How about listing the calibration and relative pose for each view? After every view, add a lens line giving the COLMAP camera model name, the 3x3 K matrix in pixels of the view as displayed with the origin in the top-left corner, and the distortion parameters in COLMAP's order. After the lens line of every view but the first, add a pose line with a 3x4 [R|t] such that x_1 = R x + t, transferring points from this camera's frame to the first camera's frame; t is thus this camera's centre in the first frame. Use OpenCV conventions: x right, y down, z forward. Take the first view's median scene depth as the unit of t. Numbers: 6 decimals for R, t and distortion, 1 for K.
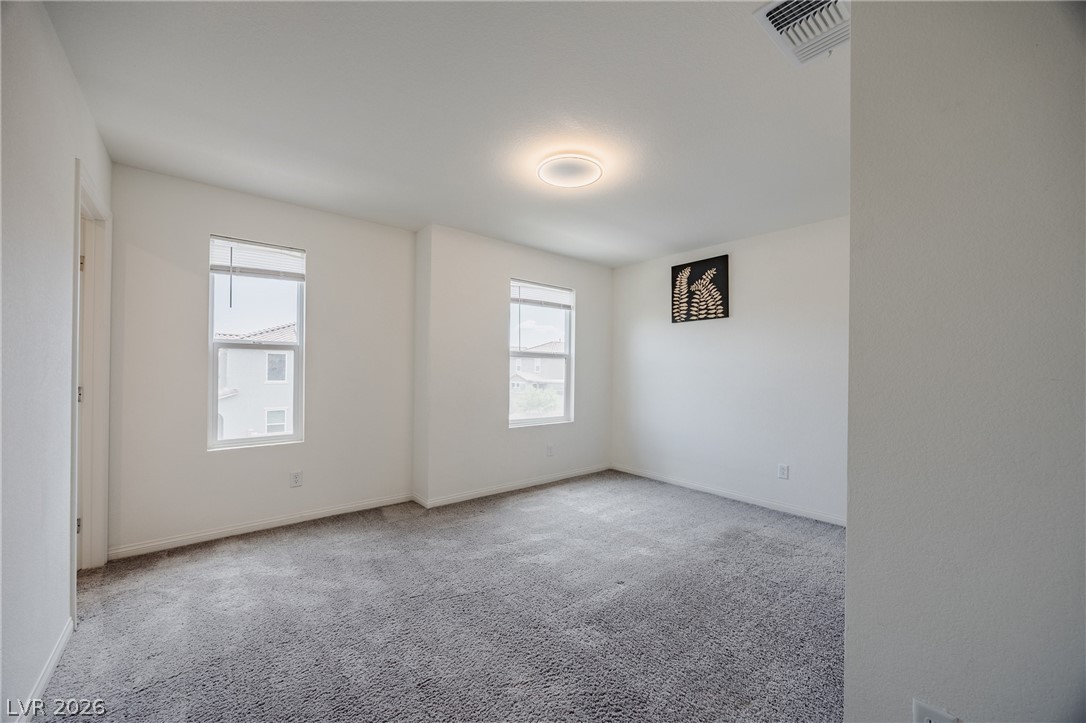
lens RADIAL K [[420.4, 0, 536.3], [0, 420.4, 367.8], [0, 0, 1]] dist [0.000358, 0.000020]
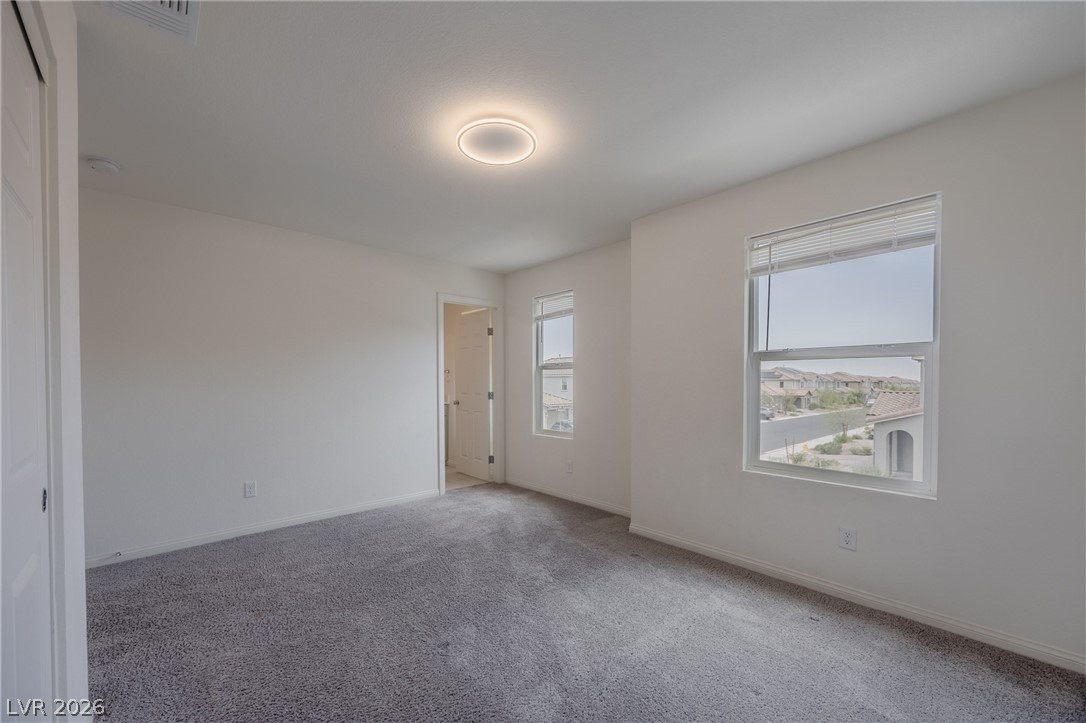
lens RADIAL K [[424.5, 0, 544.2], [0, 424.5, 391.7], [0, 0, 1]] dist [-0.007151, 0.000063]
pose [[0.049669, 0.010856, -0.998707, 0.570009], [0.002759, 0.999936, 0.011006, 0.012097], [0.998762, -0.003302, 0.049636, 0.657982]]
